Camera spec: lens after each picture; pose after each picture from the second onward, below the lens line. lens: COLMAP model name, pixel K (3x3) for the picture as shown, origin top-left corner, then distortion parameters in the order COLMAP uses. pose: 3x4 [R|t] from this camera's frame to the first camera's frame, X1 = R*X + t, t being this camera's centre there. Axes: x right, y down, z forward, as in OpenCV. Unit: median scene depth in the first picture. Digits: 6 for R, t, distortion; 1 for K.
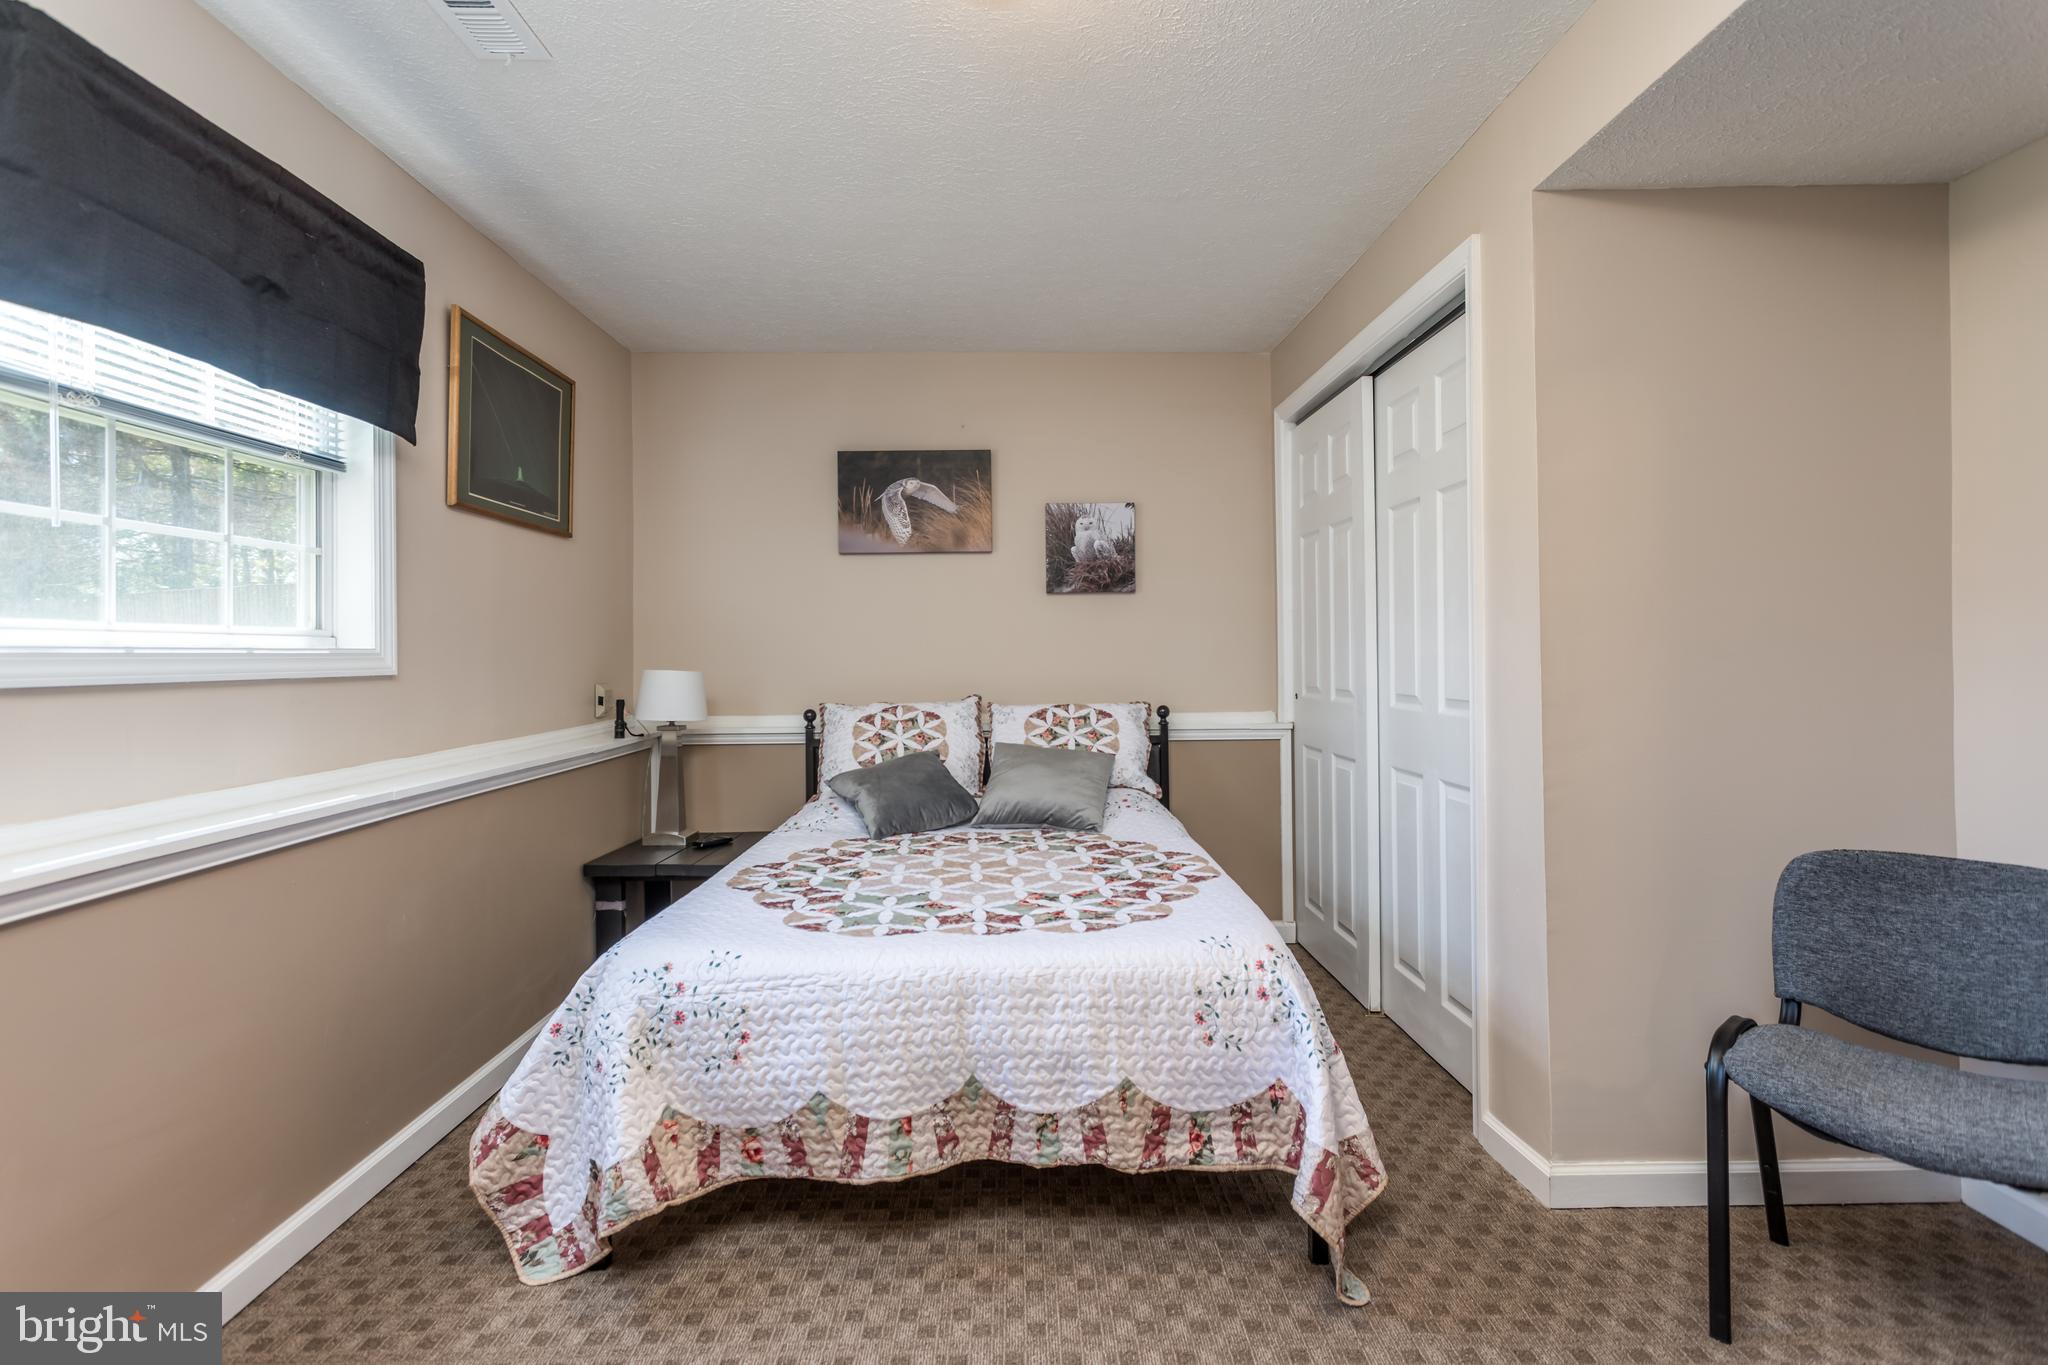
lens RADIAL K [[994.3, 0, 1018.7], [0, 994.3, 644.0], [0, 0, 1]] dist [0.004776, 0.001783]
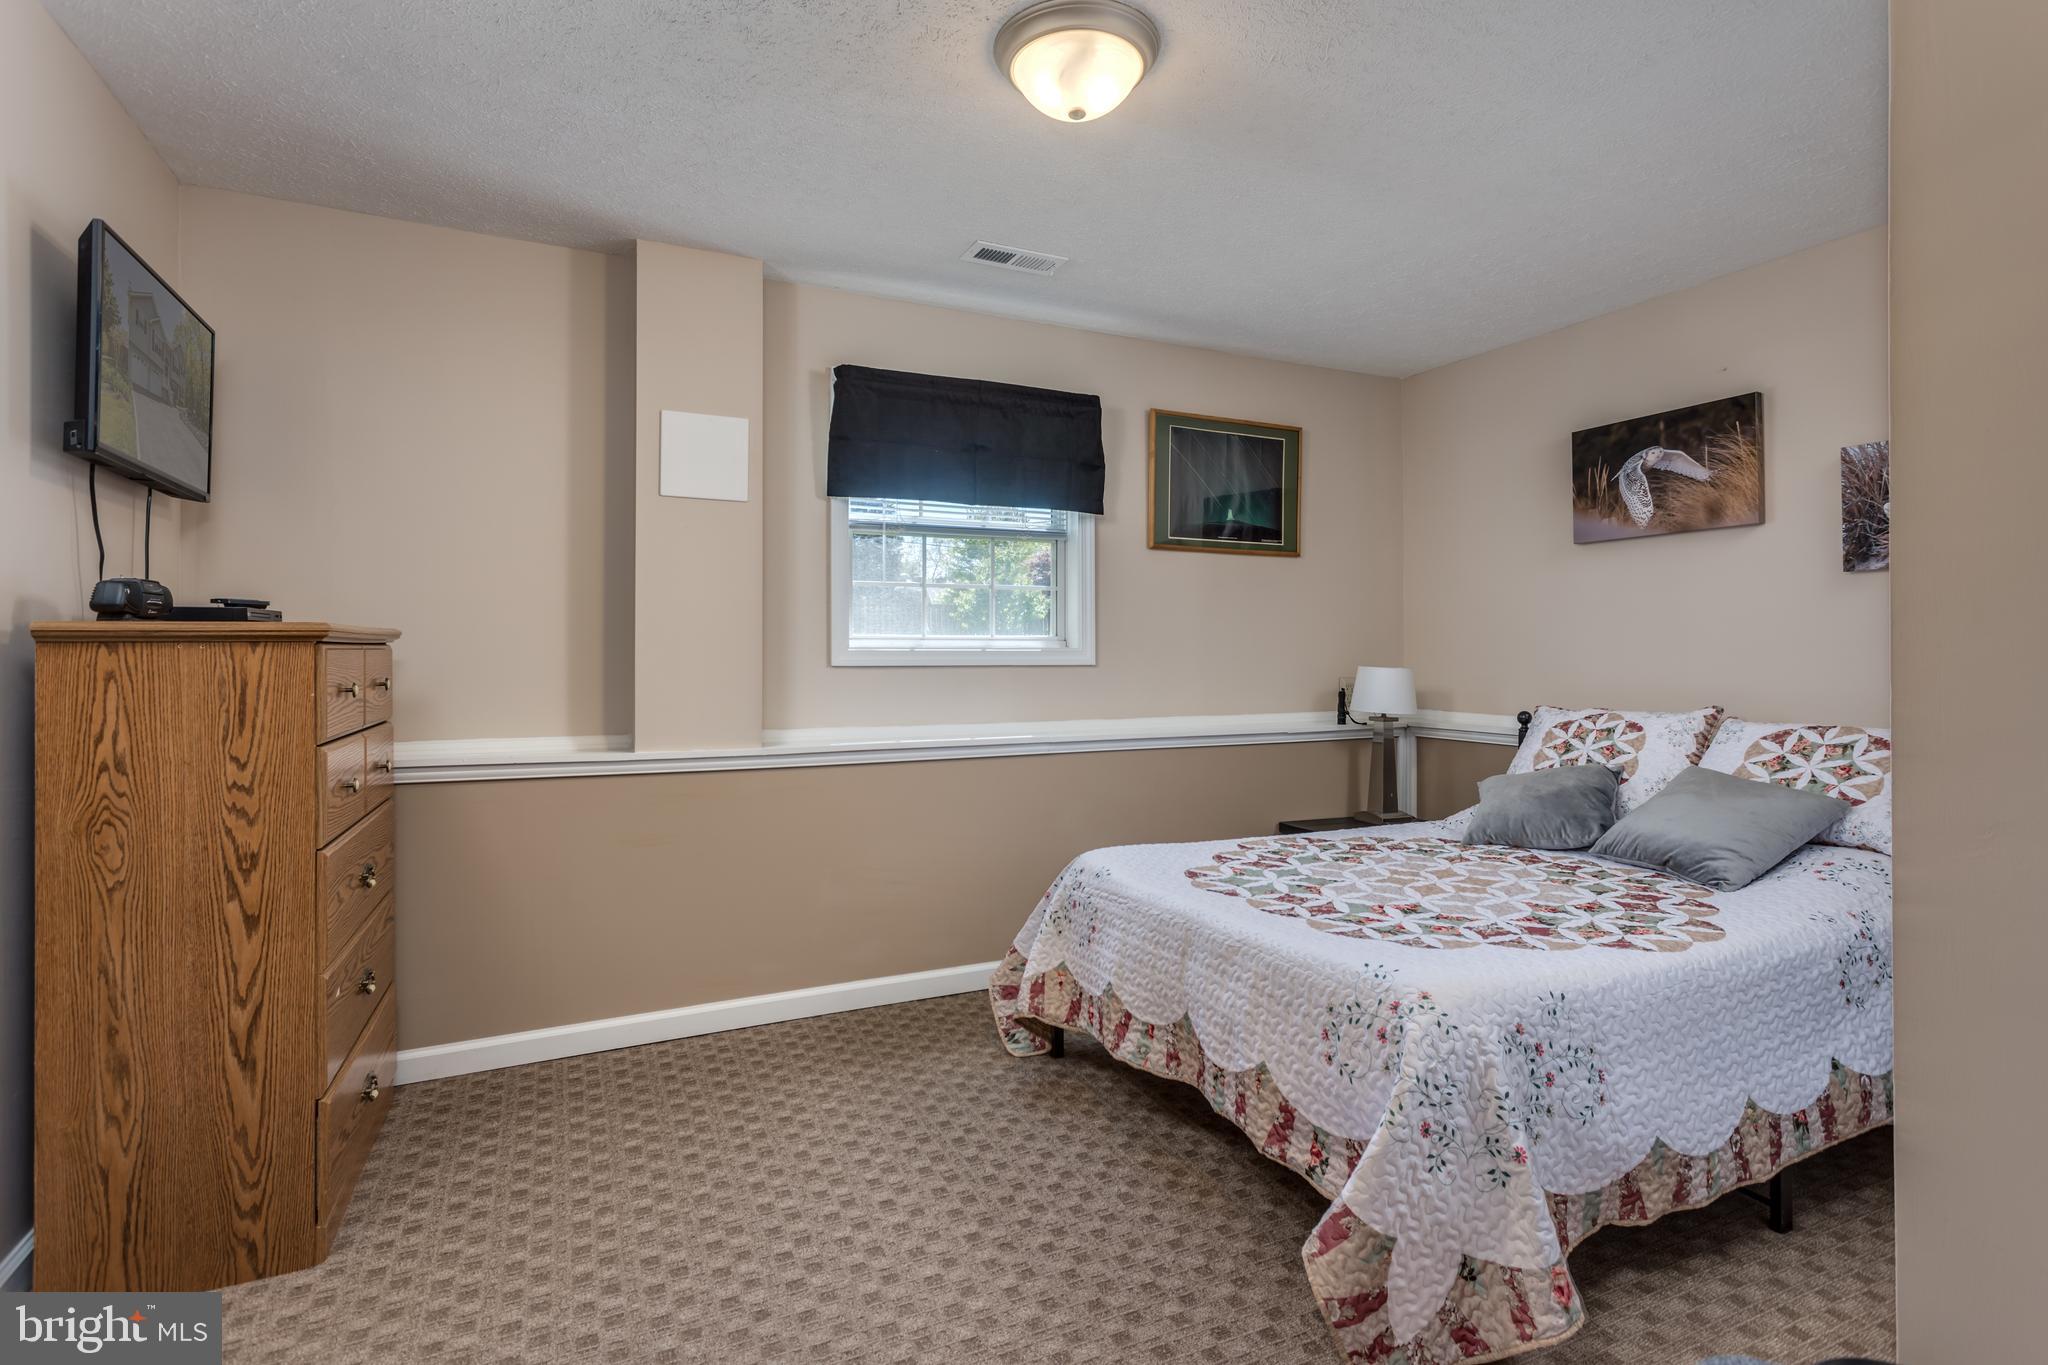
lens RADIAL K [[994.3, 0, 1018.7], [0, 994.3, 644.0], [0, 0, 1]] dist [0.004776, 0.001783]
pose [[0.406063, 0.000110, -0.913845, 0.530483], [0.004940, 0.999985, 0.002316, -0.004197], [0.913832, -0.005455, 0.406057, 0.188388]]
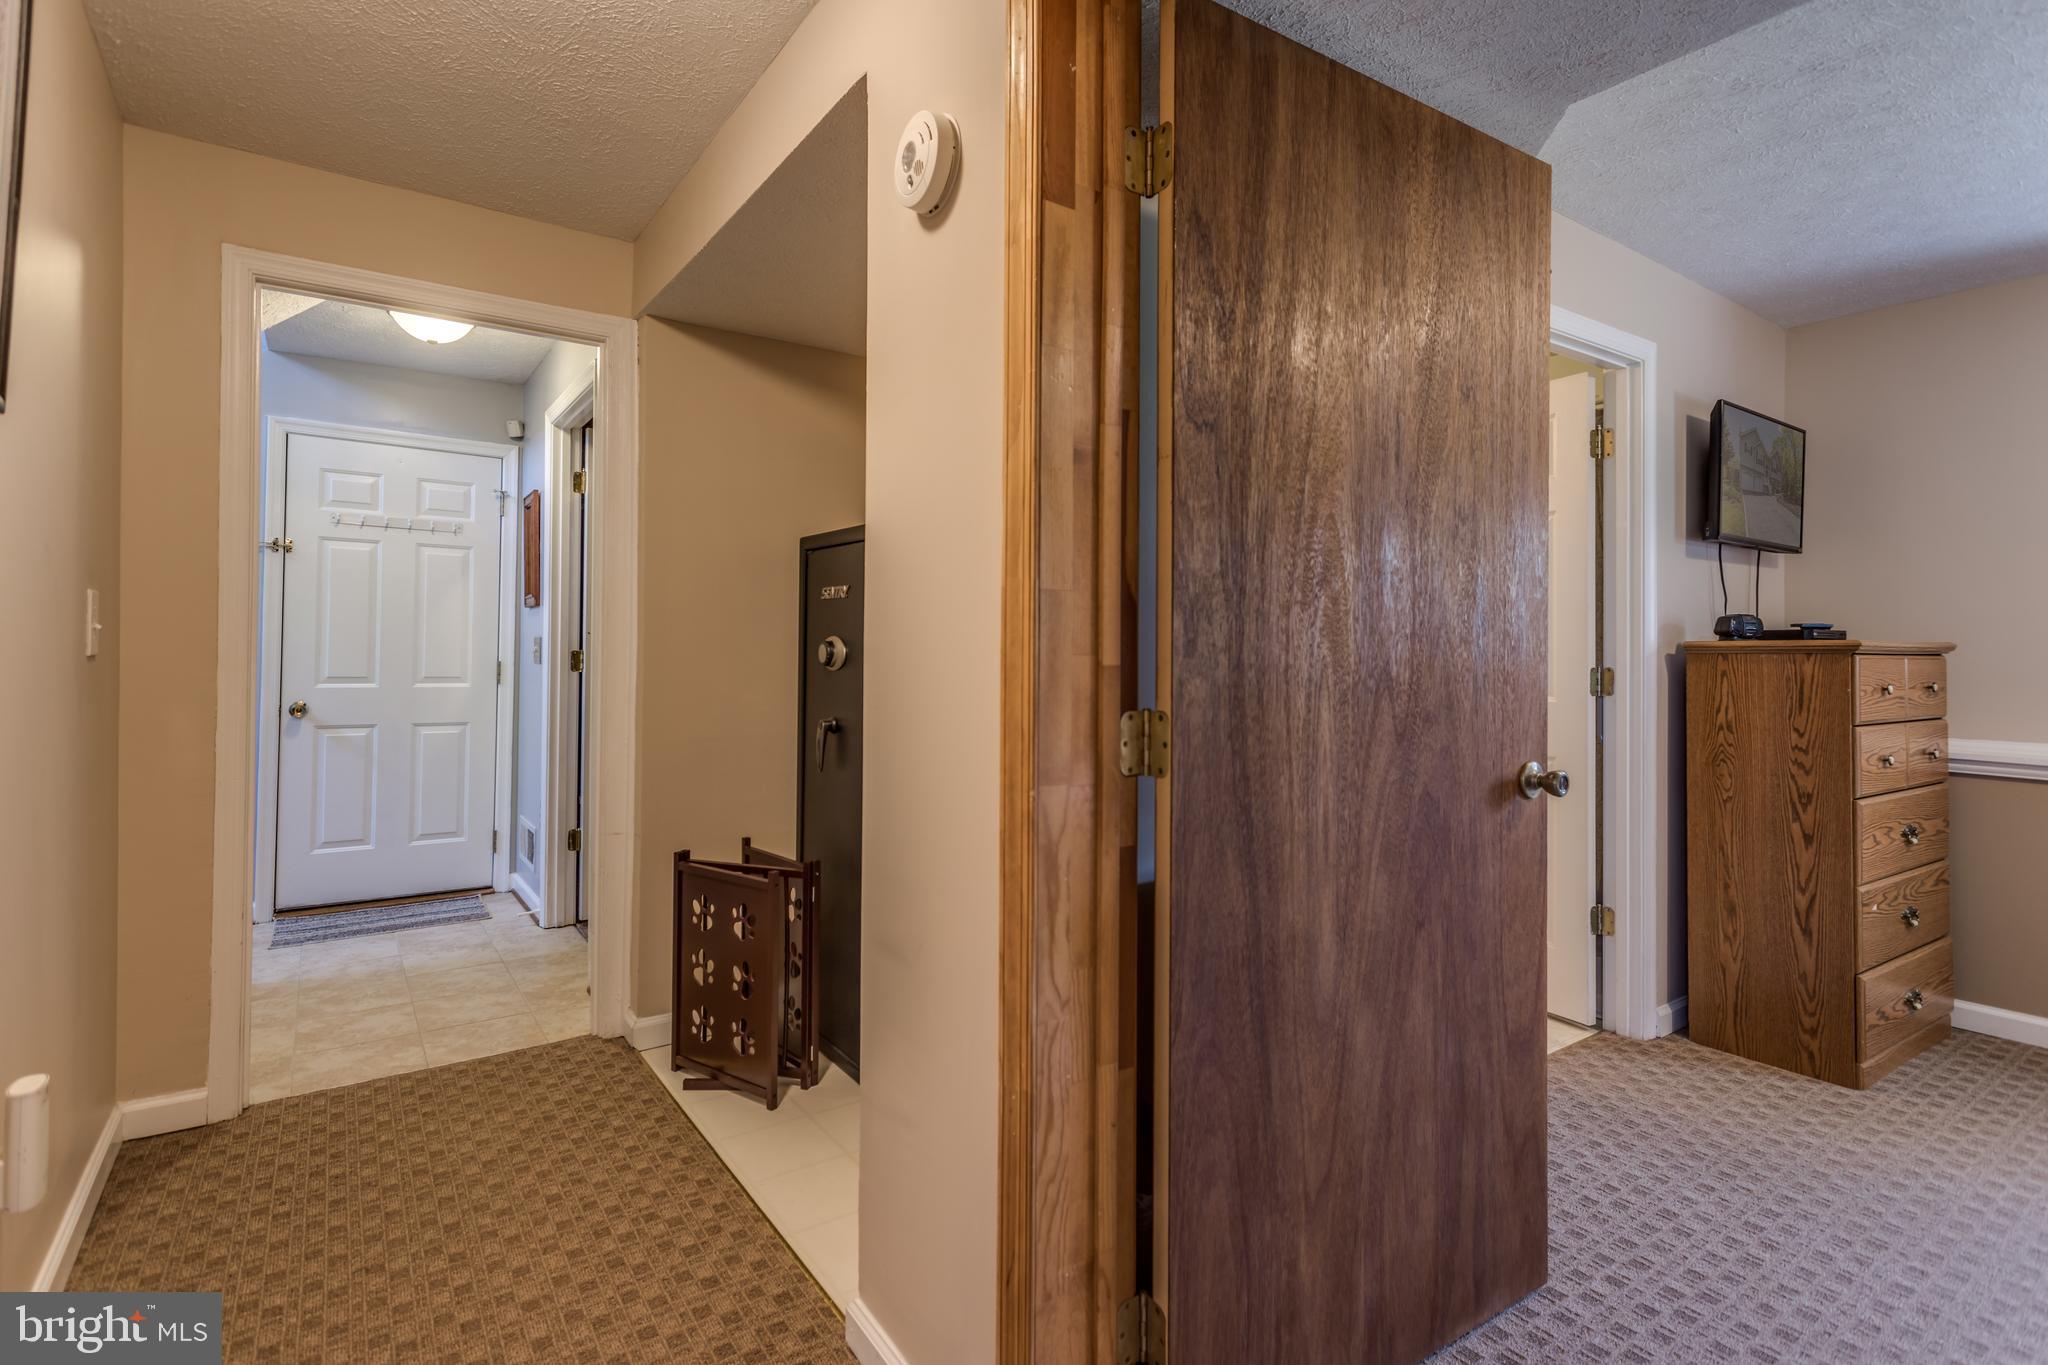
lens RADIAL K [[994.3, 0, 1018.7], [0, 994.3, 644.0], [0, 0, 1]] dist [0.004776, 0.001783]
pose [[-0.831070, -0.008317, -0.556105, 0.875823], [-0.000536, 0.999900, -0.014153, -0.001865], [0.556167, -0.011464, -0.830991, 0.356241]]
